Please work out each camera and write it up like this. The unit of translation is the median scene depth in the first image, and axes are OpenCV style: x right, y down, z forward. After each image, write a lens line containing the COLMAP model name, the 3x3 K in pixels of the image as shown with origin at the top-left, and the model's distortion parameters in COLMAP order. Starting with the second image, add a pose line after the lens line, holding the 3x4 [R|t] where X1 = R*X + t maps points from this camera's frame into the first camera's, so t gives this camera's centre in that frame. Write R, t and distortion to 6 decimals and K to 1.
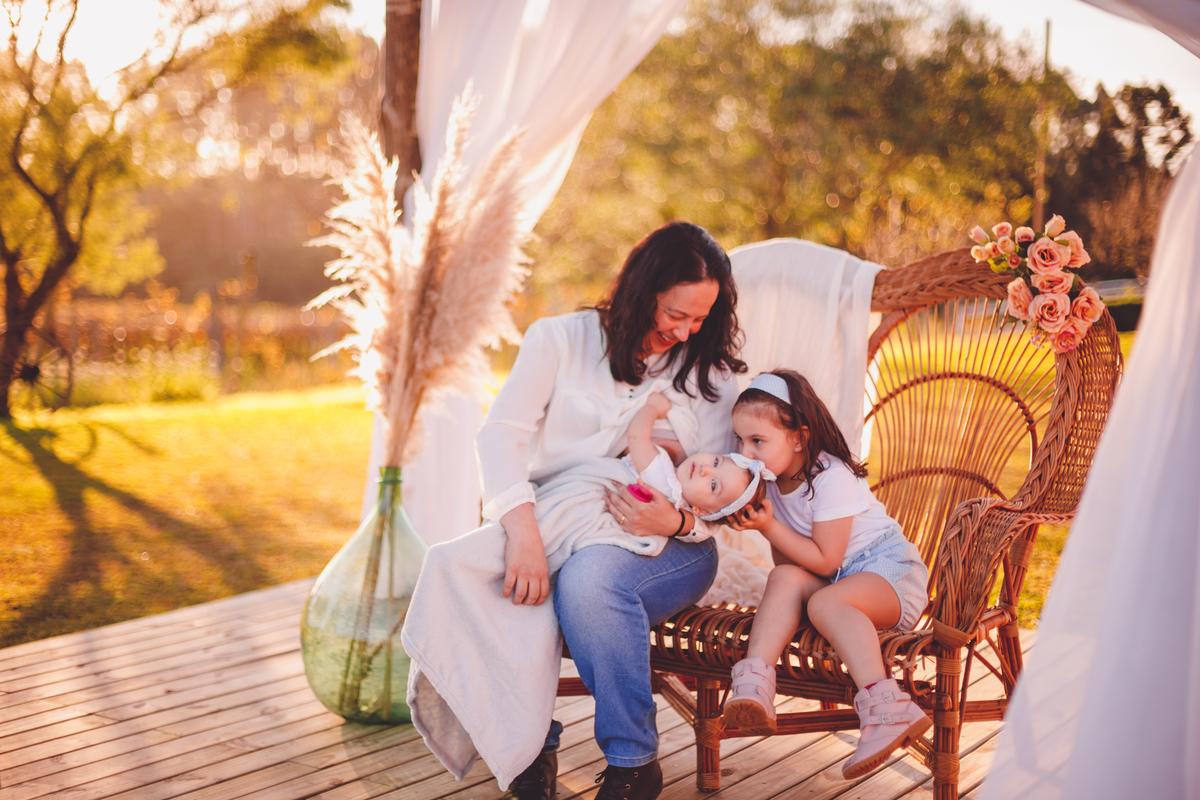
lens RADIAL K [[1742.3, 0, 609.7], [0, 1742.3, 397.5], [0, 0, 1]] dist [-0.101411, 0.000000]
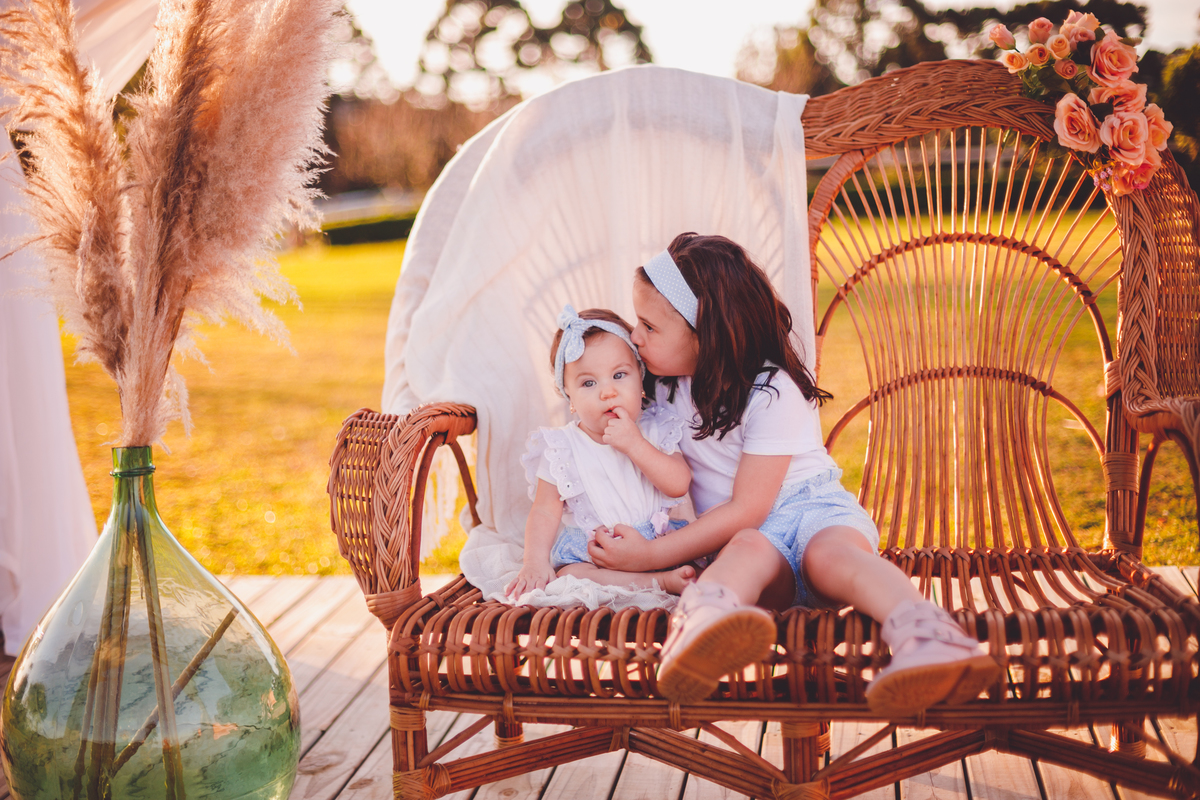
lens RADIAL K [[1742.3, 0, 600.3], [0, 1742.3, 398.5], [0, 0, 1]] dist [-0.101411, 0.000000]
pose [[0.898262, -0.090835, 0.429970, -0.240809], [0.074545, 0.995721, 0.054621, 0.003315], [-0.433091, -0.017012, 0.901190, 0.408719]]
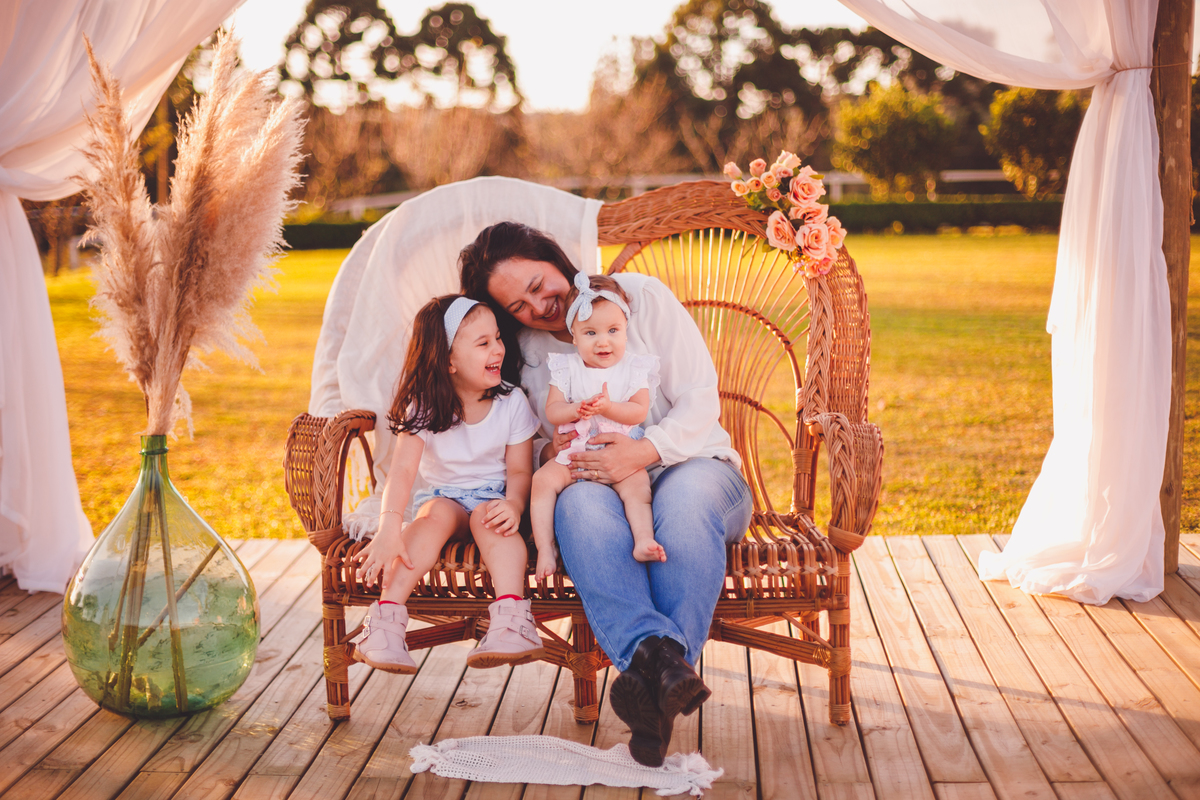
lens RADIAL K [[1742.3, 0, 592.0], [0, 1742.3, 398.5], [0, 0, 1]] dist [-0.101411, 0.000000]
pose [[0.863104, -0.075457, 0.499358, -0.387489], [0.054839, 0.996932, 0.055859, -0.017464], [-0.502040, -0.020828, 0.864593, 0.107615]]
